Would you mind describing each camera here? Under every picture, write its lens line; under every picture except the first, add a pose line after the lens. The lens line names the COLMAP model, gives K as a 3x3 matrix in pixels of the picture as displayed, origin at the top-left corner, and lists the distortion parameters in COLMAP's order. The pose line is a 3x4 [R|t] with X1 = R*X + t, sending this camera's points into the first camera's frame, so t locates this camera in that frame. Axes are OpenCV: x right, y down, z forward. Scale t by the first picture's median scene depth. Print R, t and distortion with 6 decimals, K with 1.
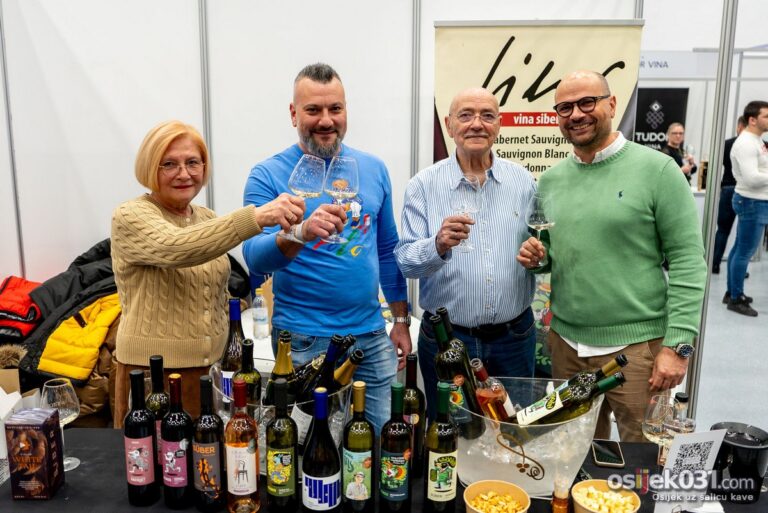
lens RADIAL K [[749.4, 0, 372.5], [0, 749.4, 249.2], [0, 0, 1]] dist [0.013240, 0.000000]
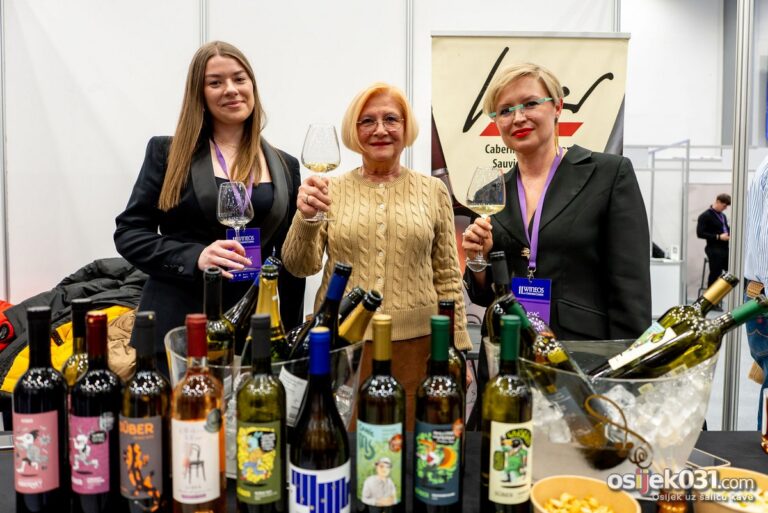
lens RADIAL K [[571.1, 0, 388.0], [0, 571.1, 249.1], [0, 0, 1]] dist [-0.018555, 0.016793]
pose [[0.998117, -0.003695, 0.061224, -0.039959], [0.013807, 0.986102, -0.165565, 0.189971], [-0.059761, 0.166099, 0.984297, 0.466539]]
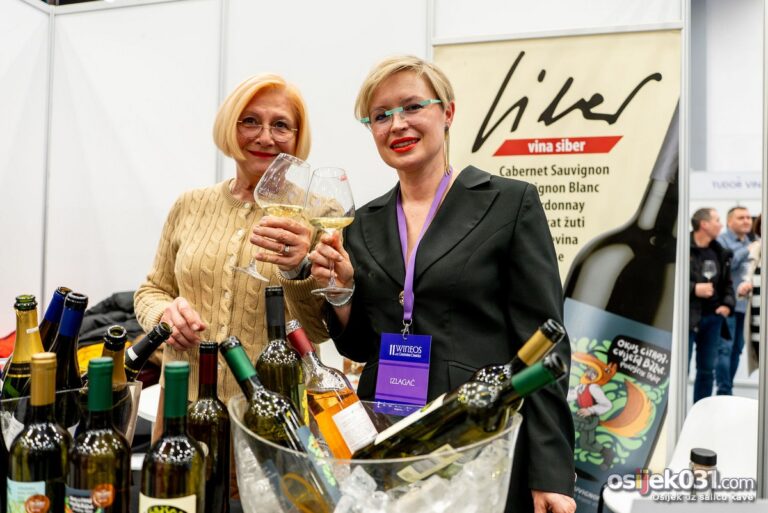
lens RADIAL K [[614.3, 0, 379.8], [0, 614.3, 262.7], [0, 0, 1]] dist [-0.017659, -0.008185]
pose [[0.978271, 0.009940, -0.207094, 0.283923], [-0.054233, 0.976341, -0.209326, 0.182522], [0.200114, 0.216009, 0.955665, 0.559659]]
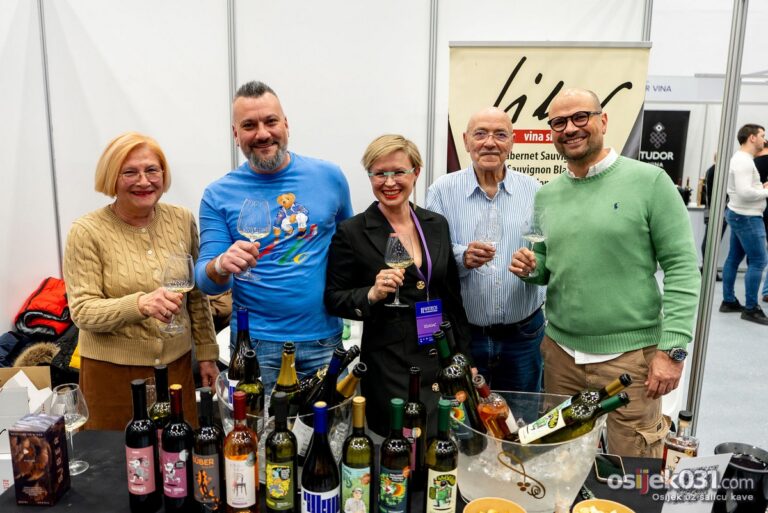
lens RADIAL K [[664.8, 0, 386.2], [0, 664.8, 256.6], [0, 0, 1]] dist [-0.003091, 0.037714]
pose [[0.999632, 0.017020, -0.021108, 0.031150], [-0.016882, 0.999835, 0.006711, -0.014590], [0.021218, -0.006352, 0.999755, 0.115984]]
